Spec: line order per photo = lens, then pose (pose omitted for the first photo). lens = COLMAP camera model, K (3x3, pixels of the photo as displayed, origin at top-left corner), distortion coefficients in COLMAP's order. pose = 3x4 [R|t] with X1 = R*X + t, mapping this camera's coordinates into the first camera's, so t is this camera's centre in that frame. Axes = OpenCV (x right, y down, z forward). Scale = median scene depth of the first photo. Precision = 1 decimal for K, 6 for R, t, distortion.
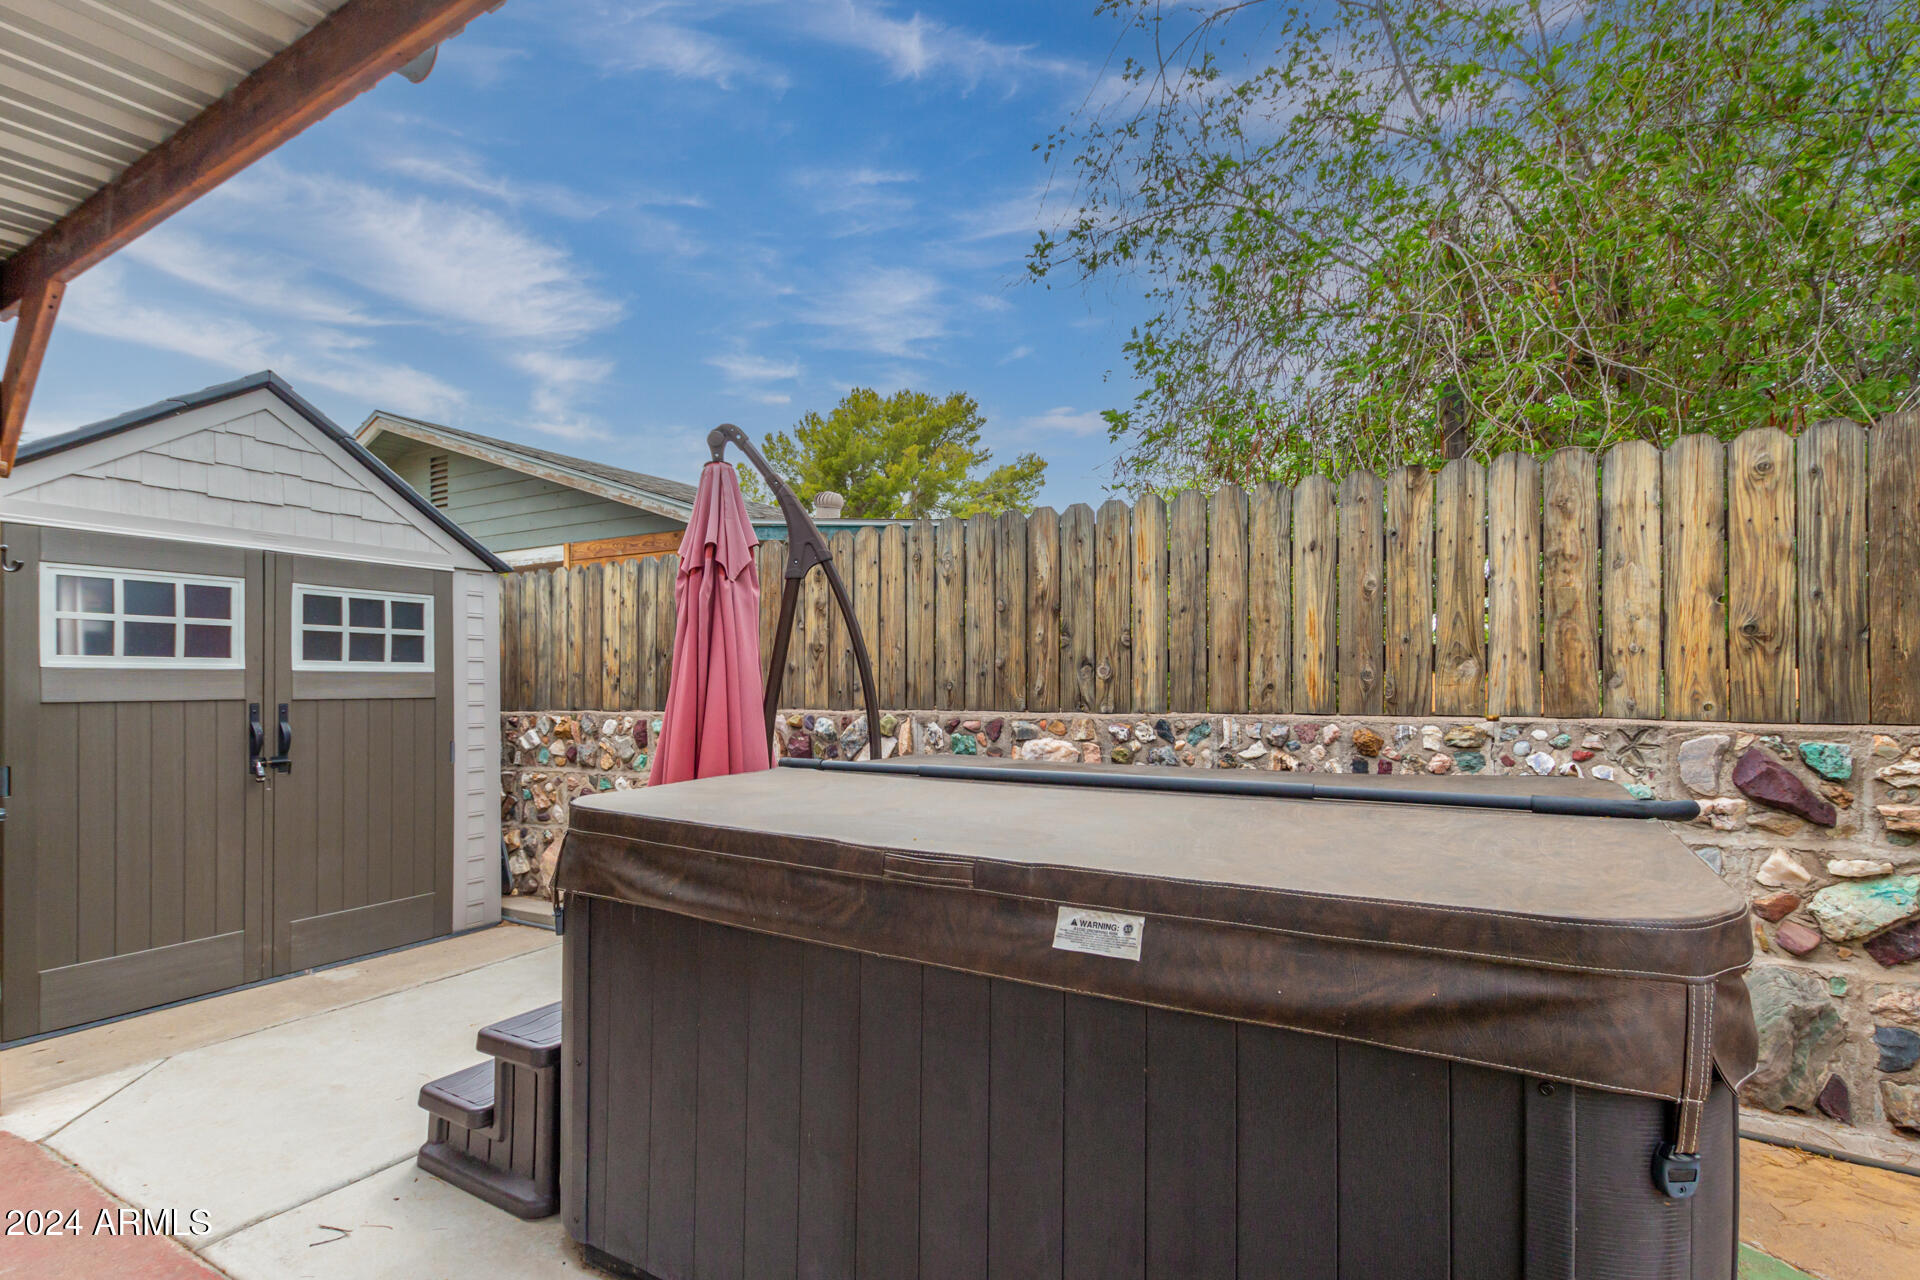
lens RADIAL K [[917.2, 0, 965.6], [0, 917.2, 670.1], [0, 0, 1]] dist [0.003685, -0.000063]
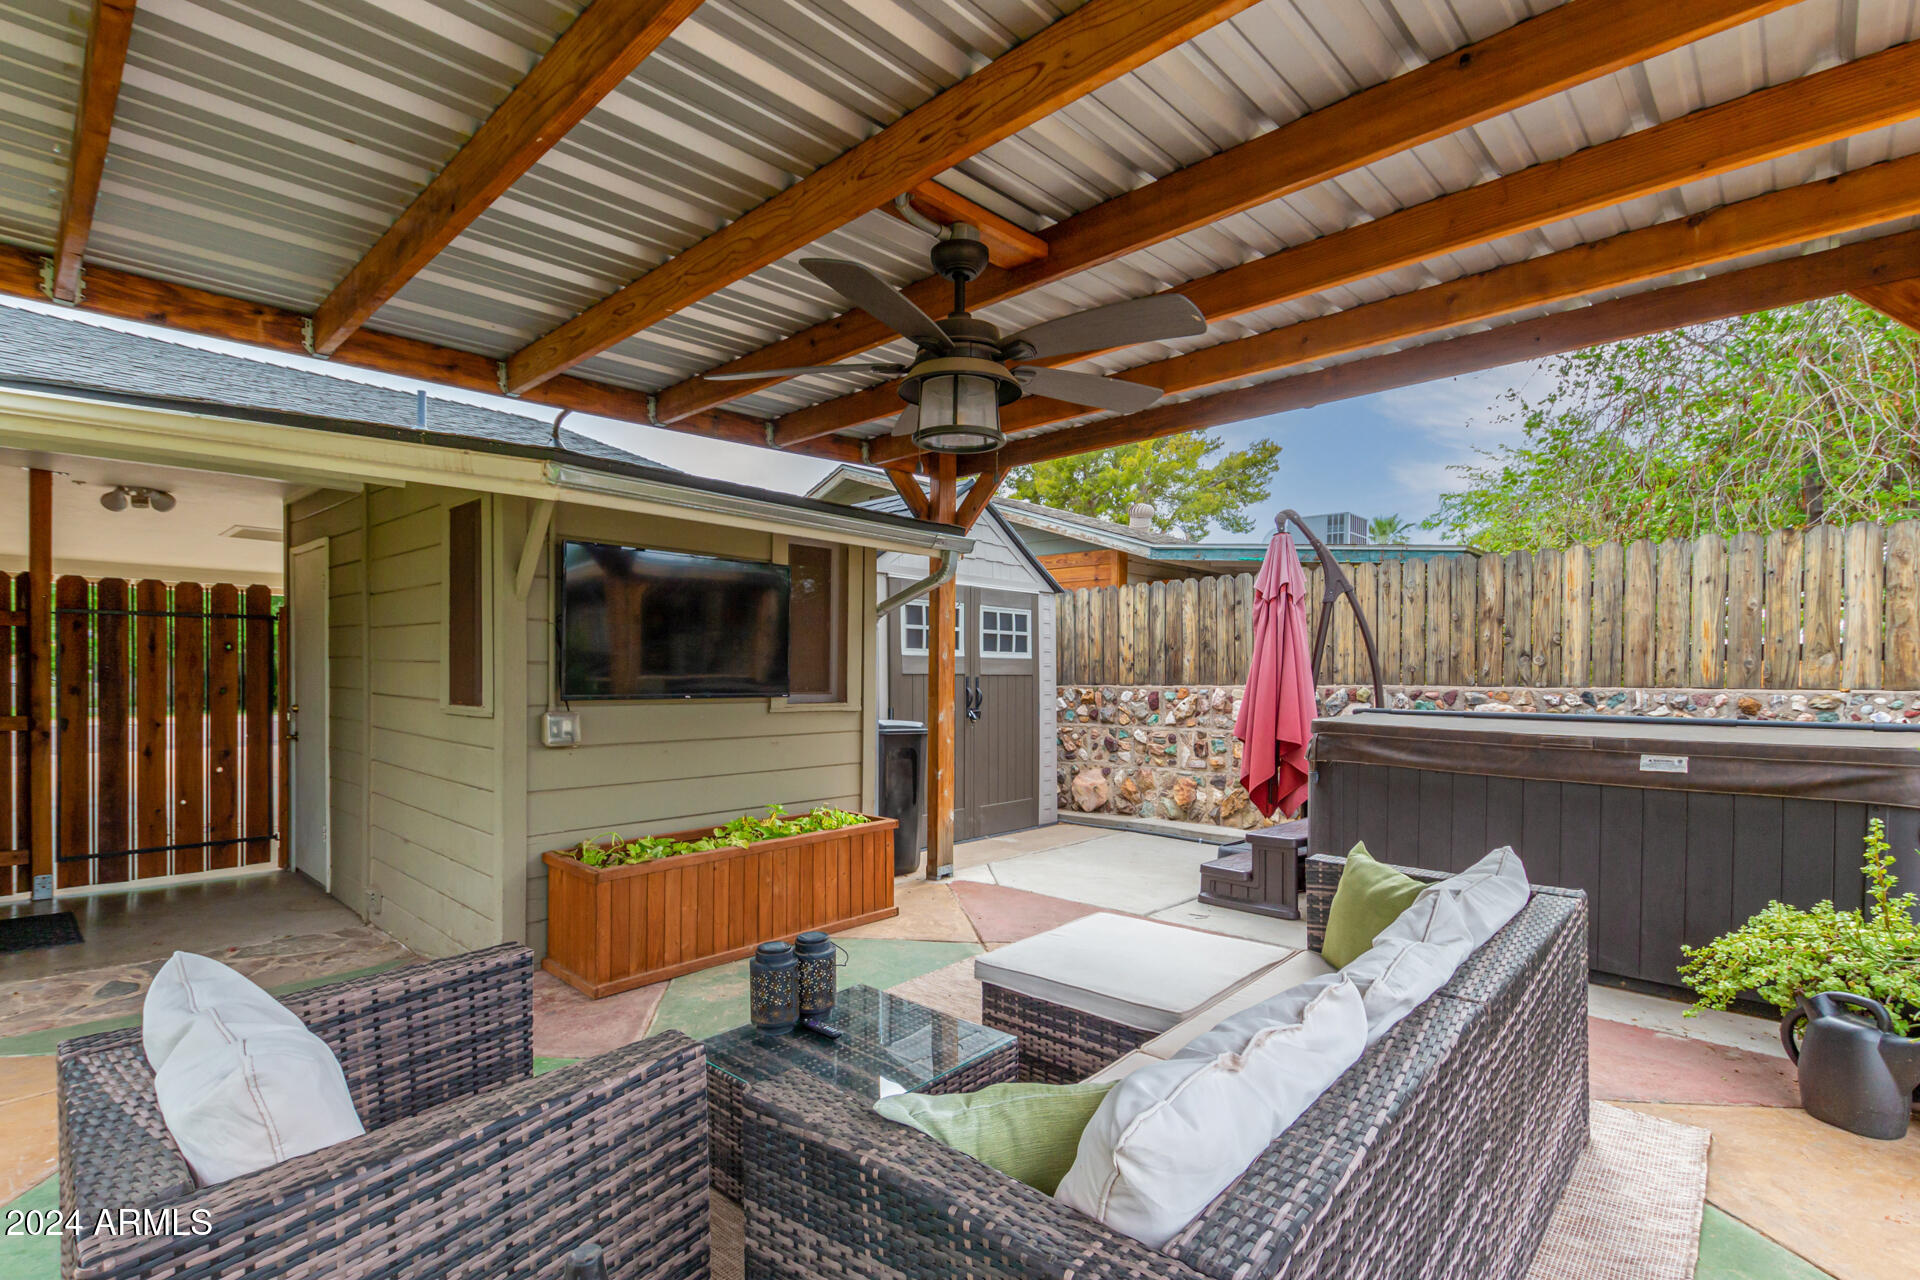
lens RADIAL K [[917.3, 0, 968.7], [0, 917.3, 674.5], [0, 0, 1]] dist [0.038278, -0.019234]
pose [[0.976042, 0.008572, -0.217415, -0.455165], [-0.004979, 0.999842, 0.017070, 0.003750], [0.217527, -0.015578, 0.975930, -0.743600]]
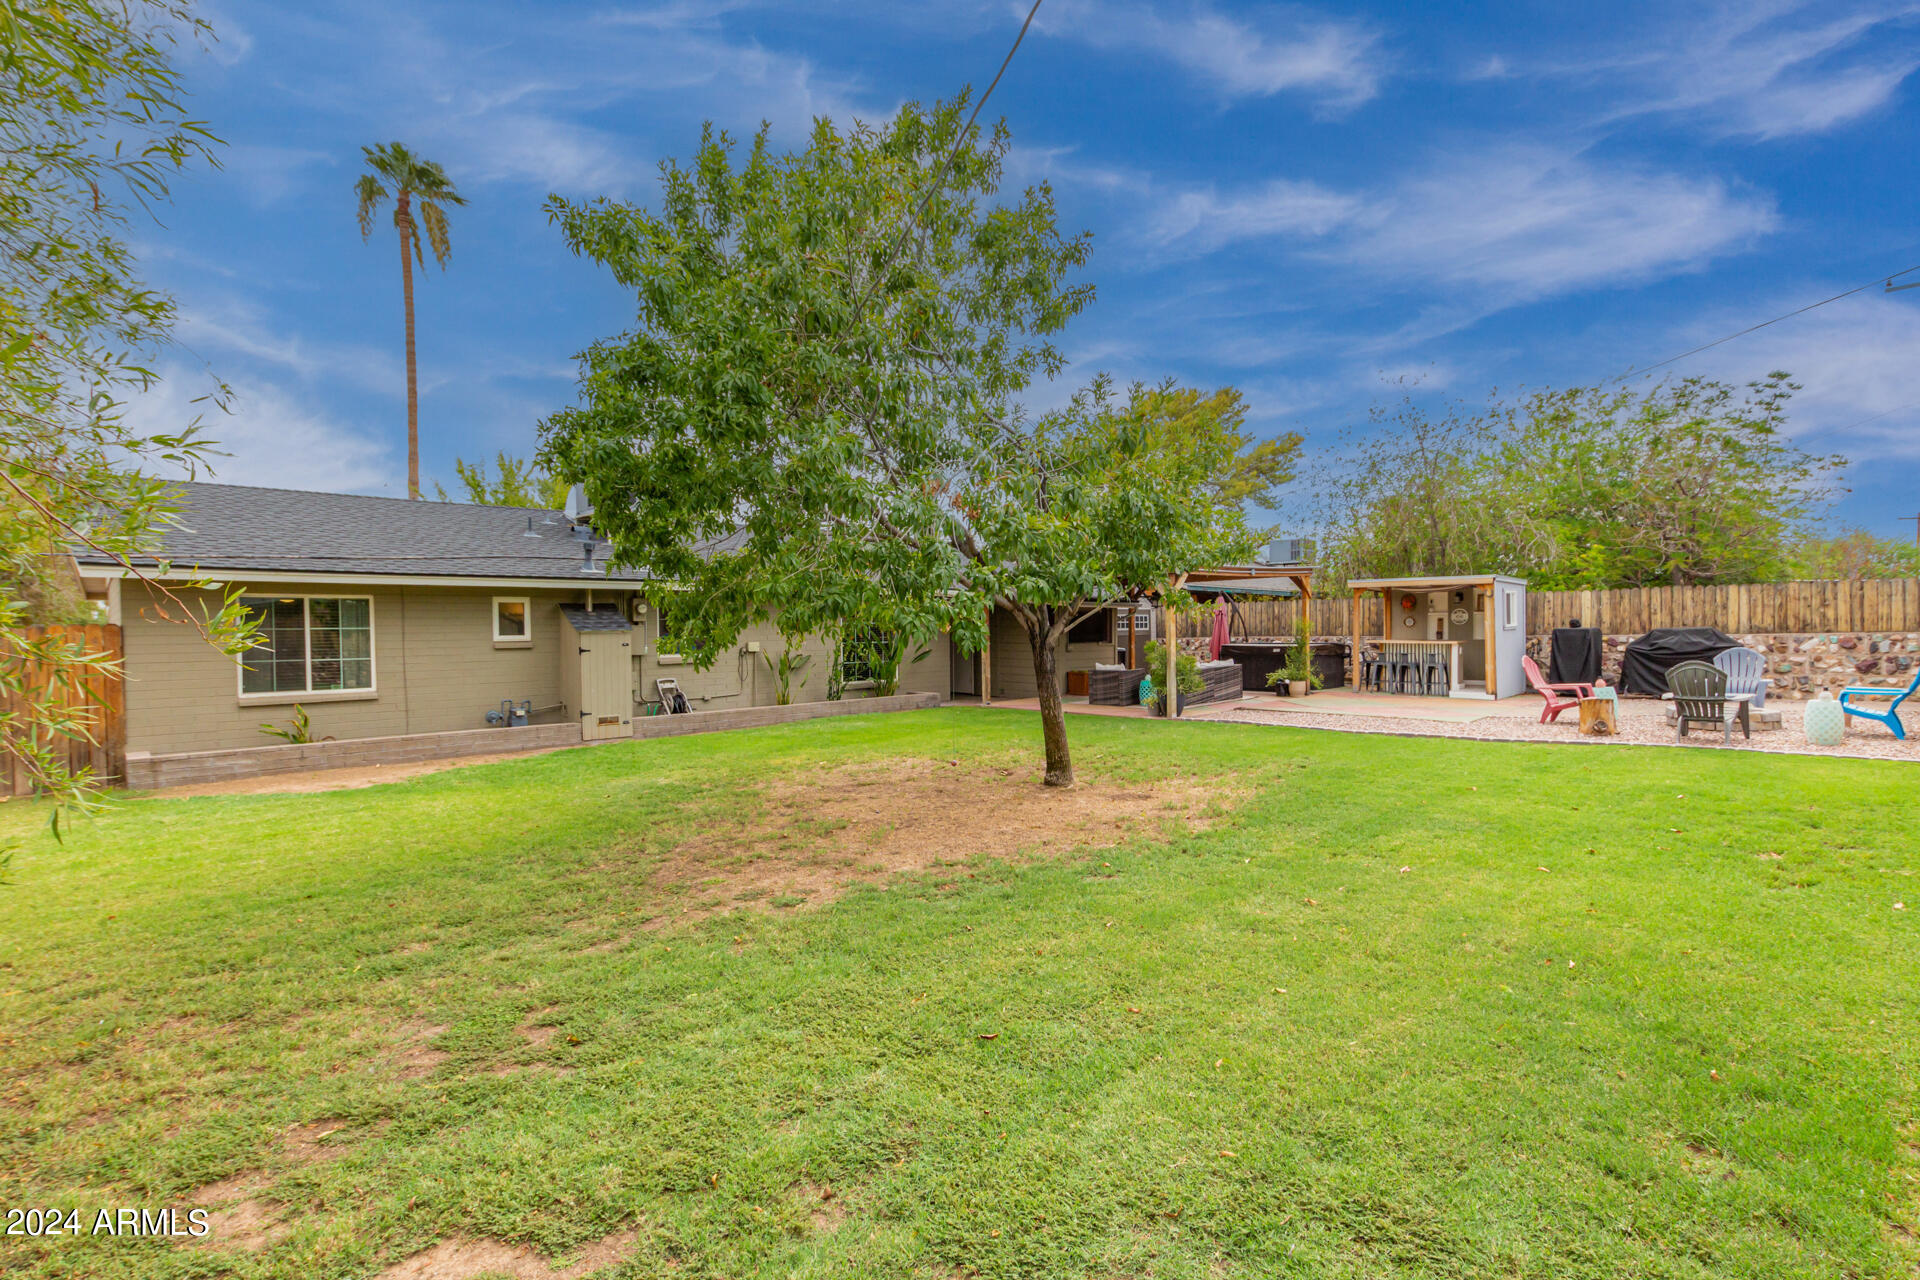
lens RADIAL K [[910.5, 0, 960.0], [0, 910.5, 640.0], [0, 0, 1]] dist [-0.002552, -0.000778]
pose [[0.960190, -0.006477, -0.279273, -0.242006], [0.014515, 0.999537, 0.026724, -0.121039], [0.278971, -0.029714, 0.959840, -5.389733]]
